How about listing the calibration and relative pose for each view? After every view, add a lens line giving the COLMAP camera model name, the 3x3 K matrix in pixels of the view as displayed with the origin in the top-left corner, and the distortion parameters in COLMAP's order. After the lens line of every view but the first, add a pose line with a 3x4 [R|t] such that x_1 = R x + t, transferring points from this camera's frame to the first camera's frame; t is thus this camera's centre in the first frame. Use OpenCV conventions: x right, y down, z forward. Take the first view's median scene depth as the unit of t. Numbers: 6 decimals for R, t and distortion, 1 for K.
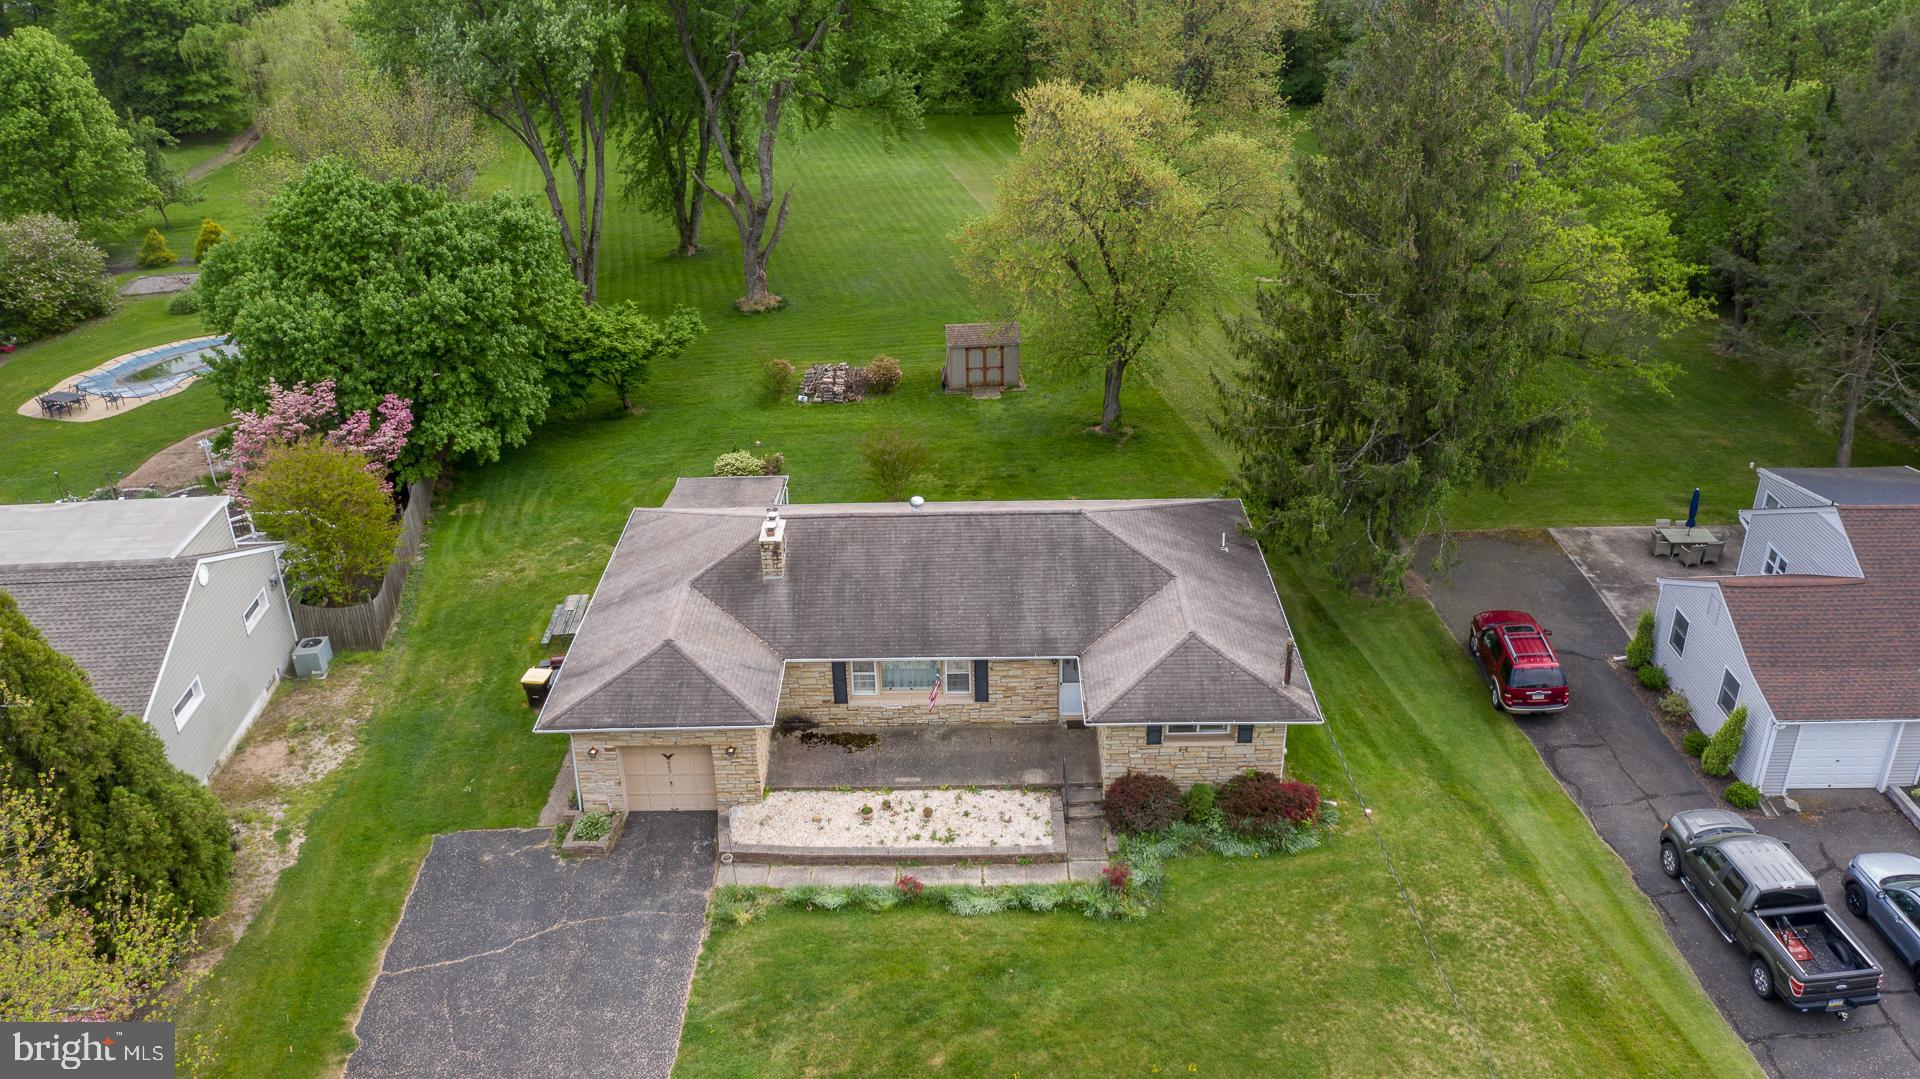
lens RADIAL K [[1515.7, 0, 956.2], [0, 1515.7, 540.4], [0, 0, 1]] dist [-0.026714, 0.014466]
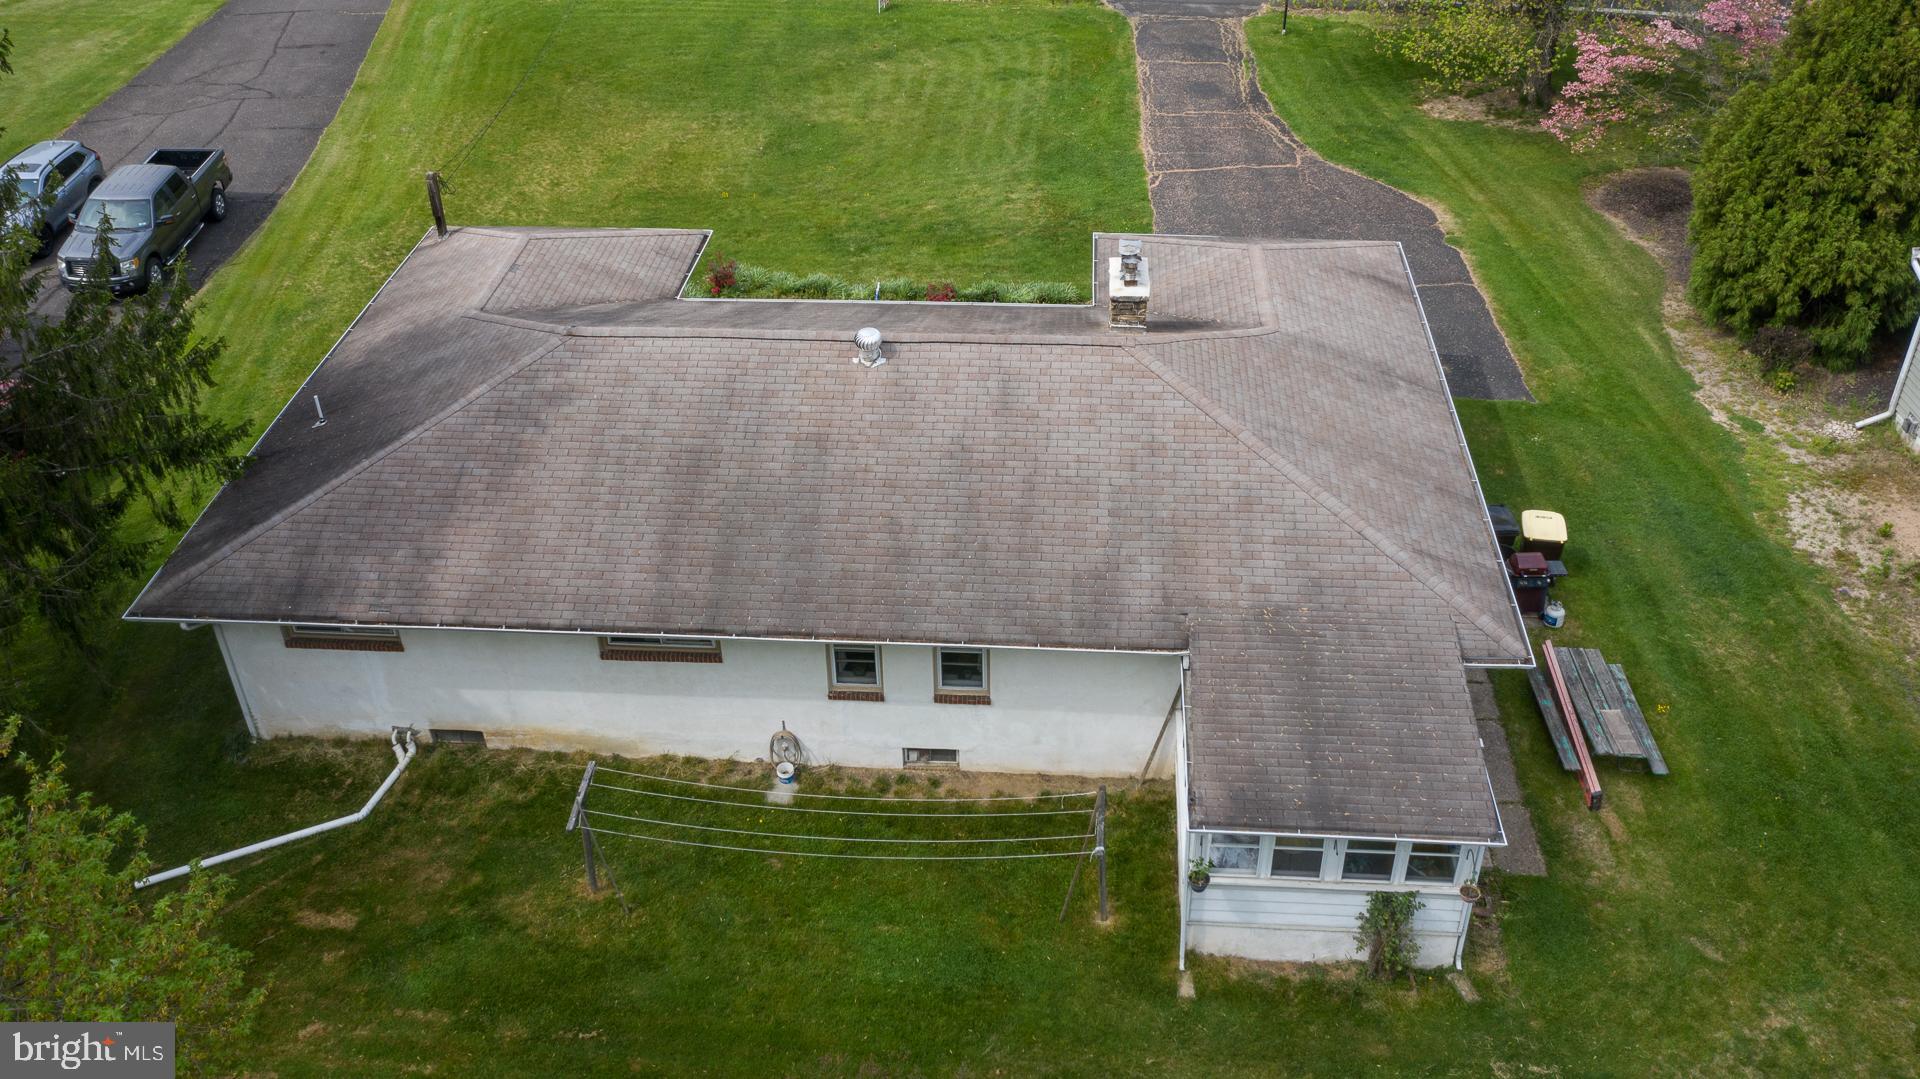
lens RADIAL K [[1639.7, 0, 958.9], [0, 1639.7, 500.8], [0, 0, 1]] dist [-0.025715, 0.005677]
pose [[-0.996557, -0.007029, 0.082609, -0.112179], [0.069199, 0.478279, 0.875477, -0.527323], [-0.045664, 0.878180, -0.476146, 1.414060]]
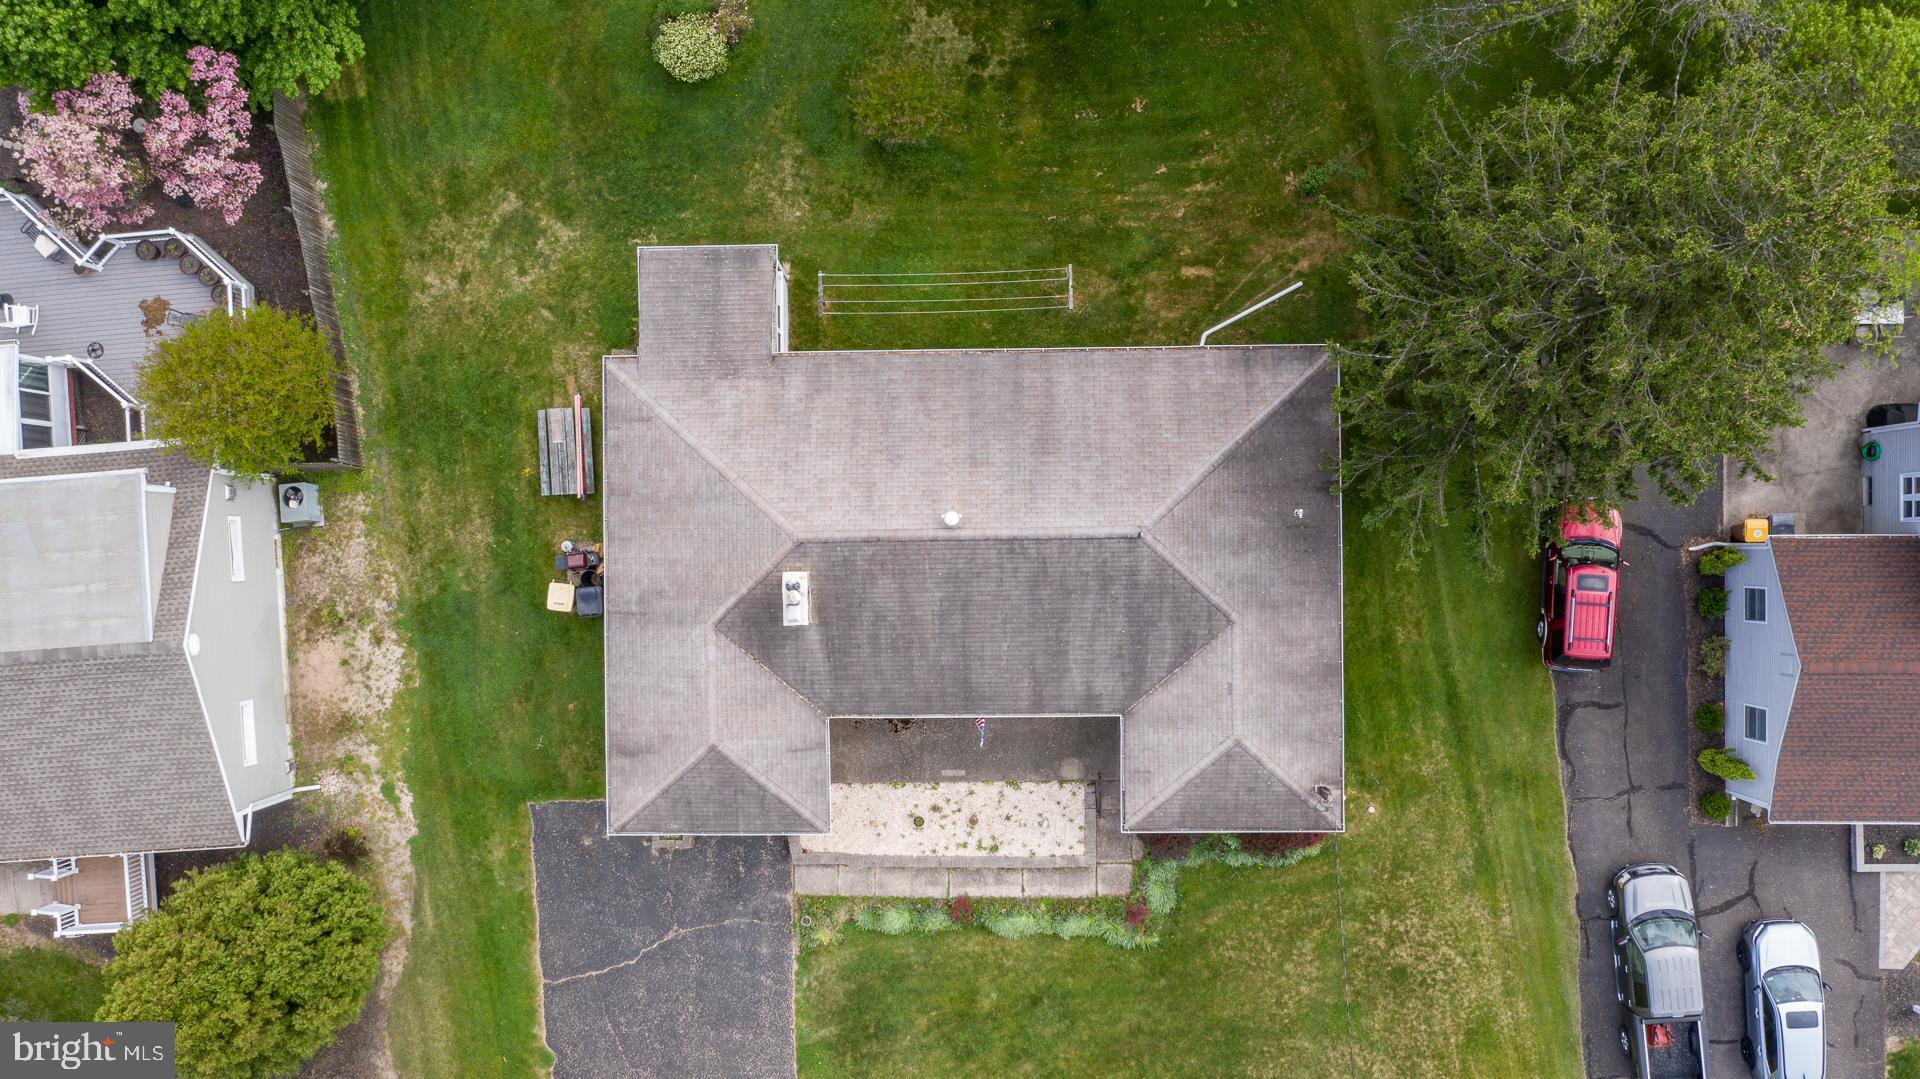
lens RADIAL K [[1515.7, 0, 957.5], [0, 1515.7, 545.7], [0, 0, 1]] dist [-0.026714, 0.014466]
pose [[0.999822, -0.018213, -0.004962, -0.020220], [0.012741, 0.457188, 0.889279, -0.847756], [-0.013928, -0.889184, 0.457338, 0.632705]]
